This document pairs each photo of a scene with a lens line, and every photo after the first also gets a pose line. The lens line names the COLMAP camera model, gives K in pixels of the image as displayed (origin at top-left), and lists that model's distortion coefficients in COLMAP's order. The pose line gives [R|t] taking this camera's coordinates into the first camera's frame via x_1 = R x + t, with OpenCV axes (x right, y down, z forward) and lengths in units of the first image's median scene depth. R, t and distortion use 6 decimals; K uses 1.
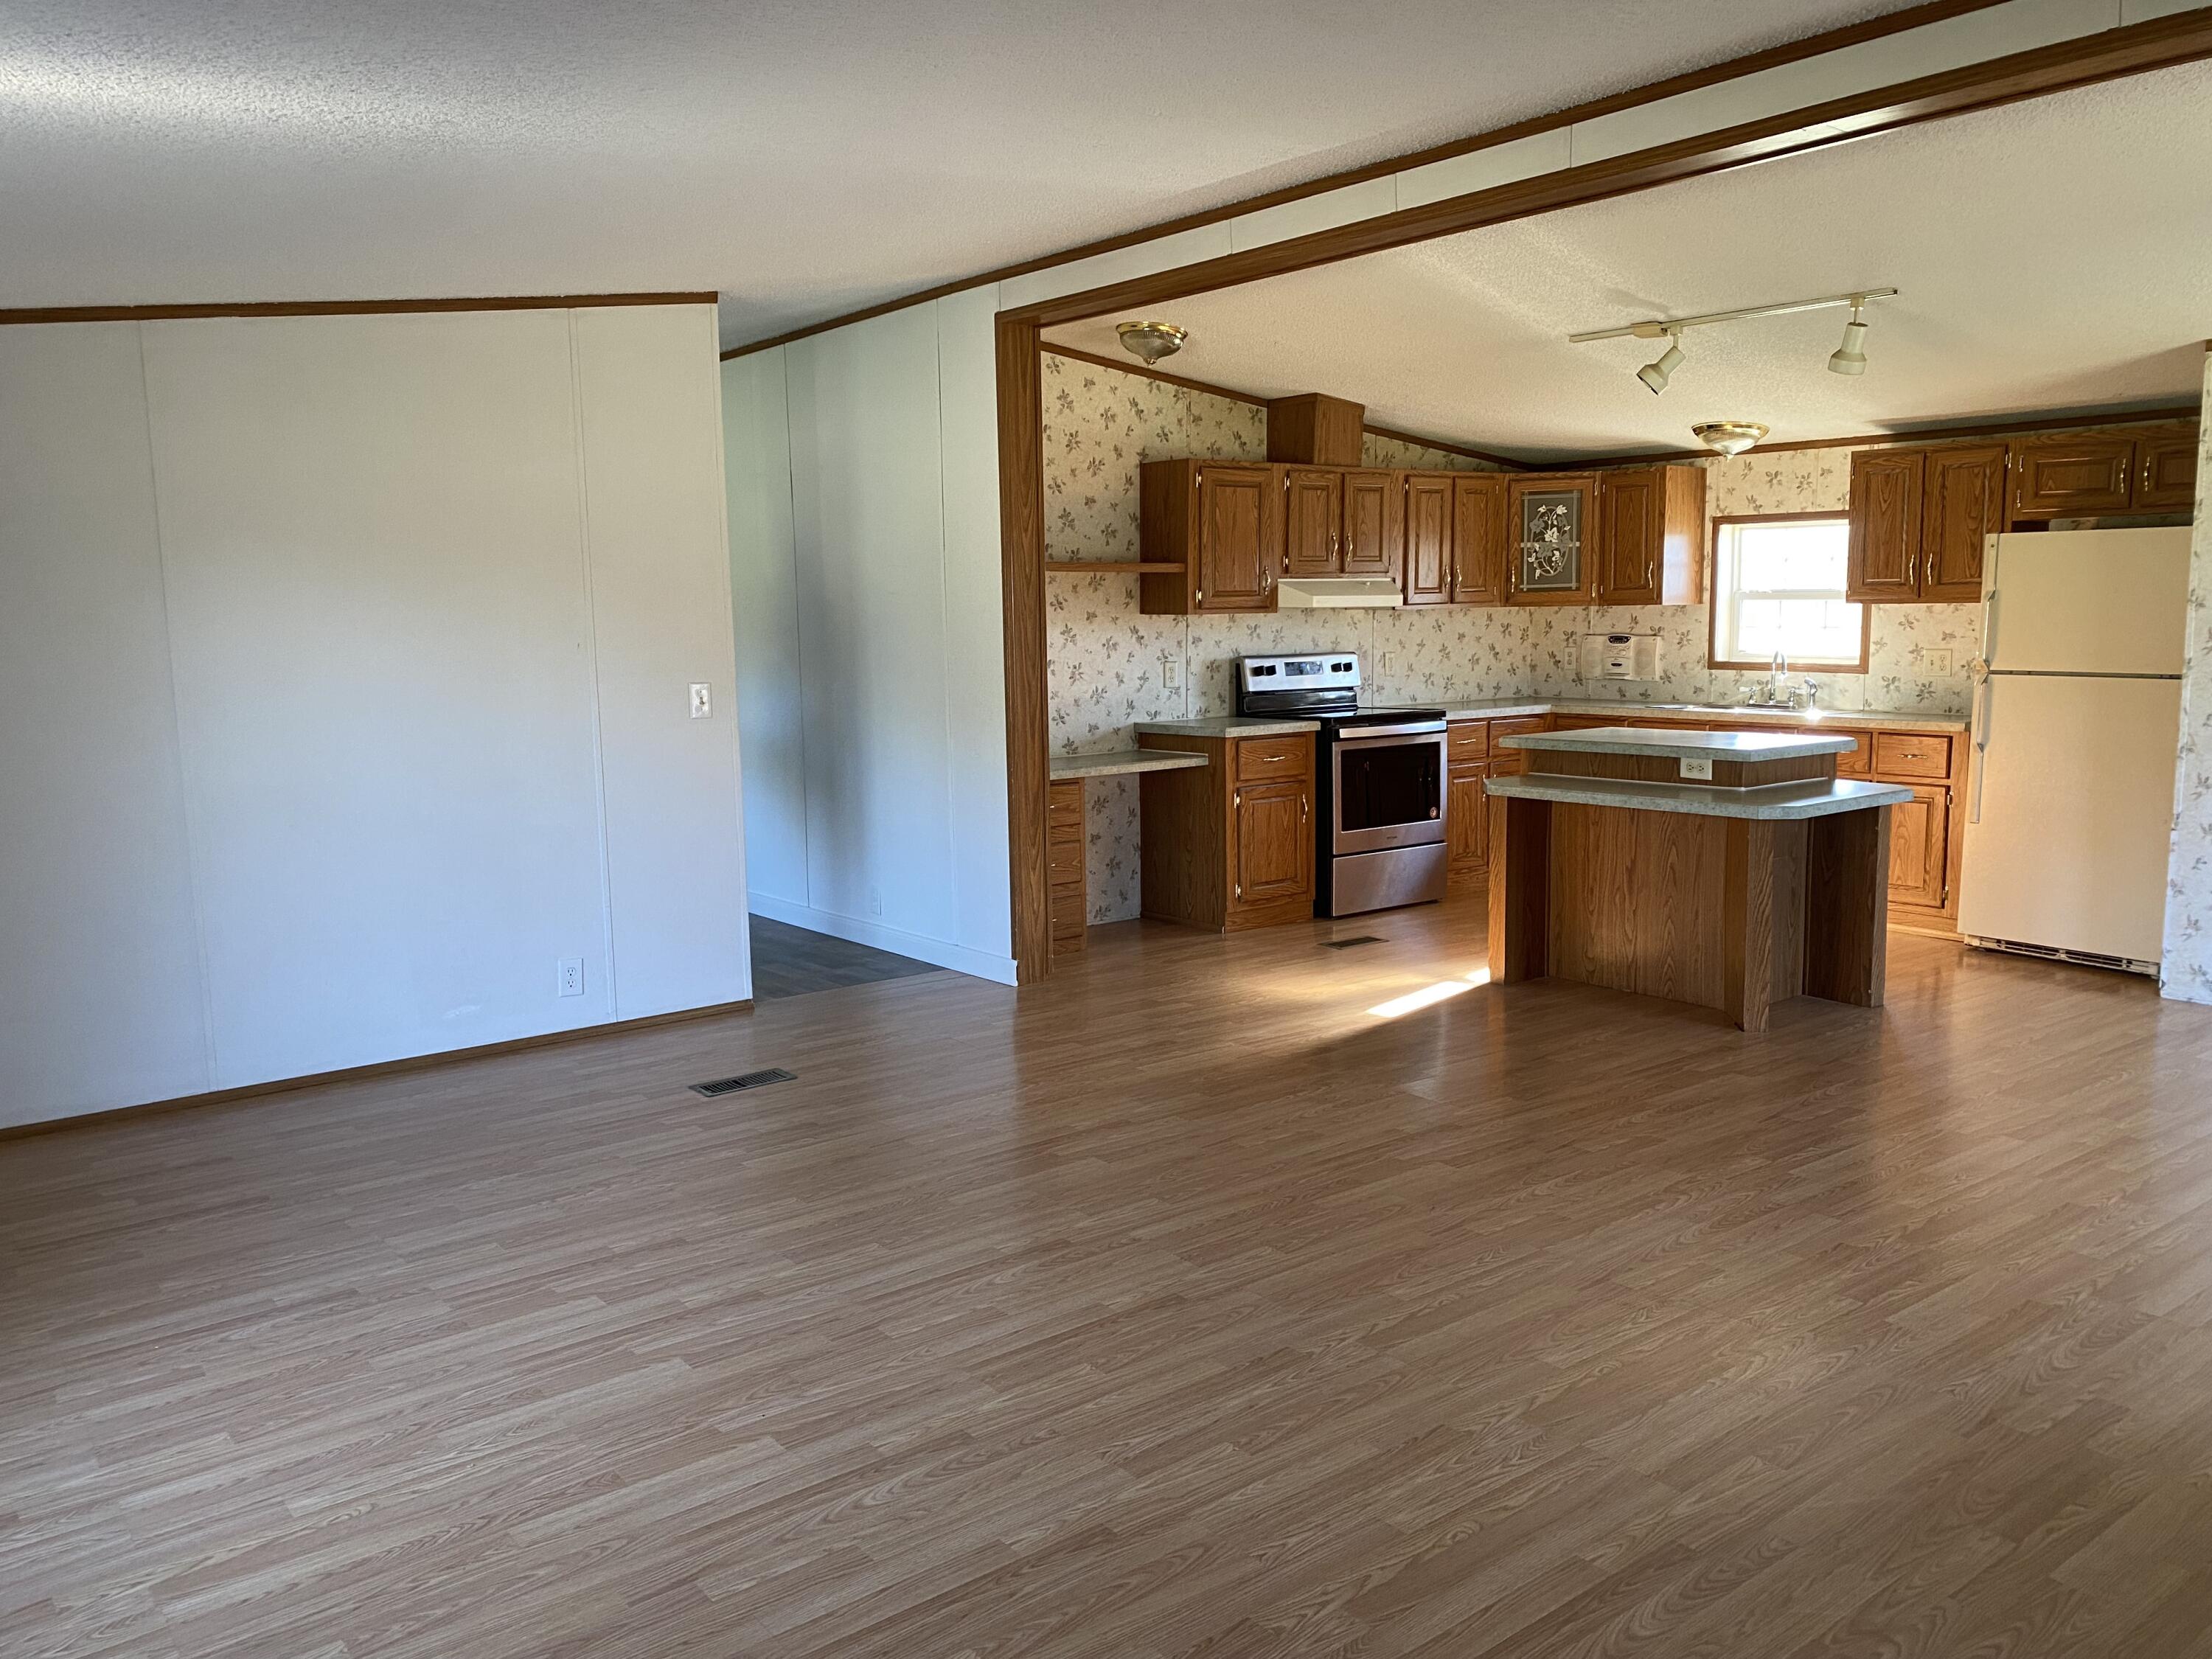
lens RADIAL K [[1696.4, 0, 1106.0], [0, 1696.4, 829.5], [0, 0, 1]] dist [0.192298, -0.462203]
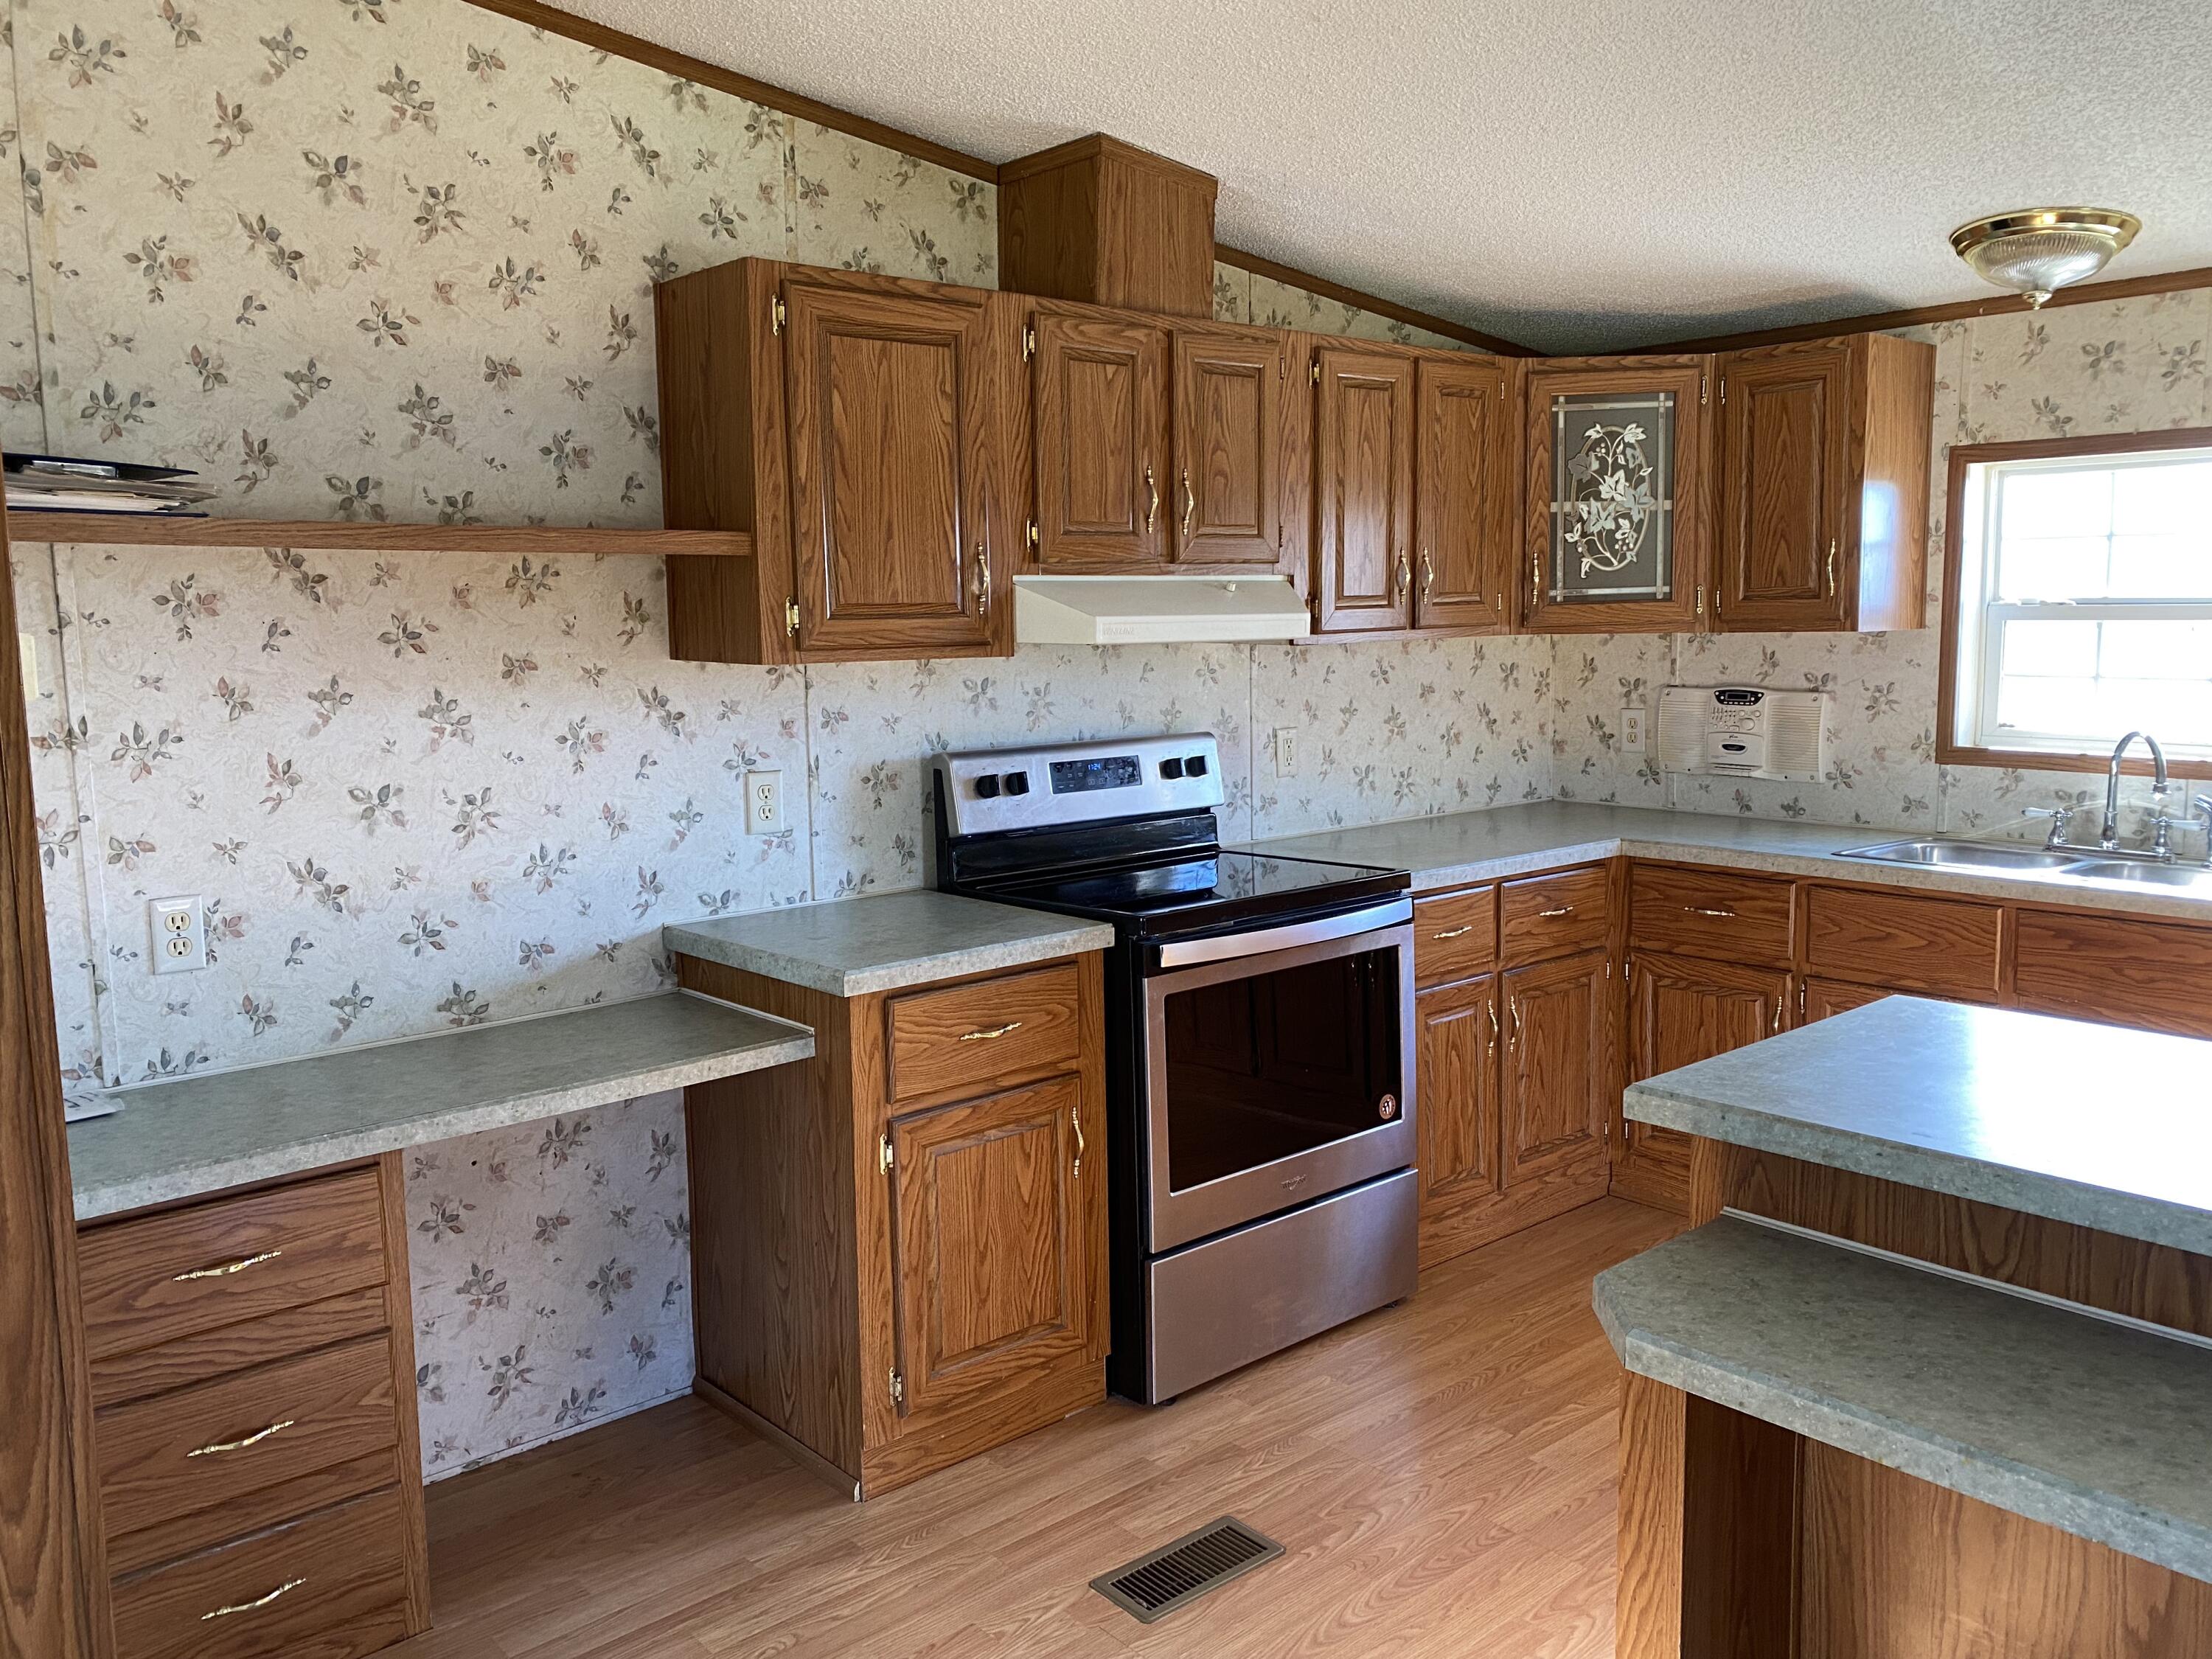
lens RADIAL K [[1696.4, 0, 1106.0], [0, 1696.4, 829.5], [0, 0, 1]] dist [0.192298, -0.462203]
pose [[0.998821, -0.011129, 0.047242, 0.099352], [0.011357, 0.999925, -0.004553, -0.079567], [-0.047188, 0.005084, 0.998873, 0.561868]]
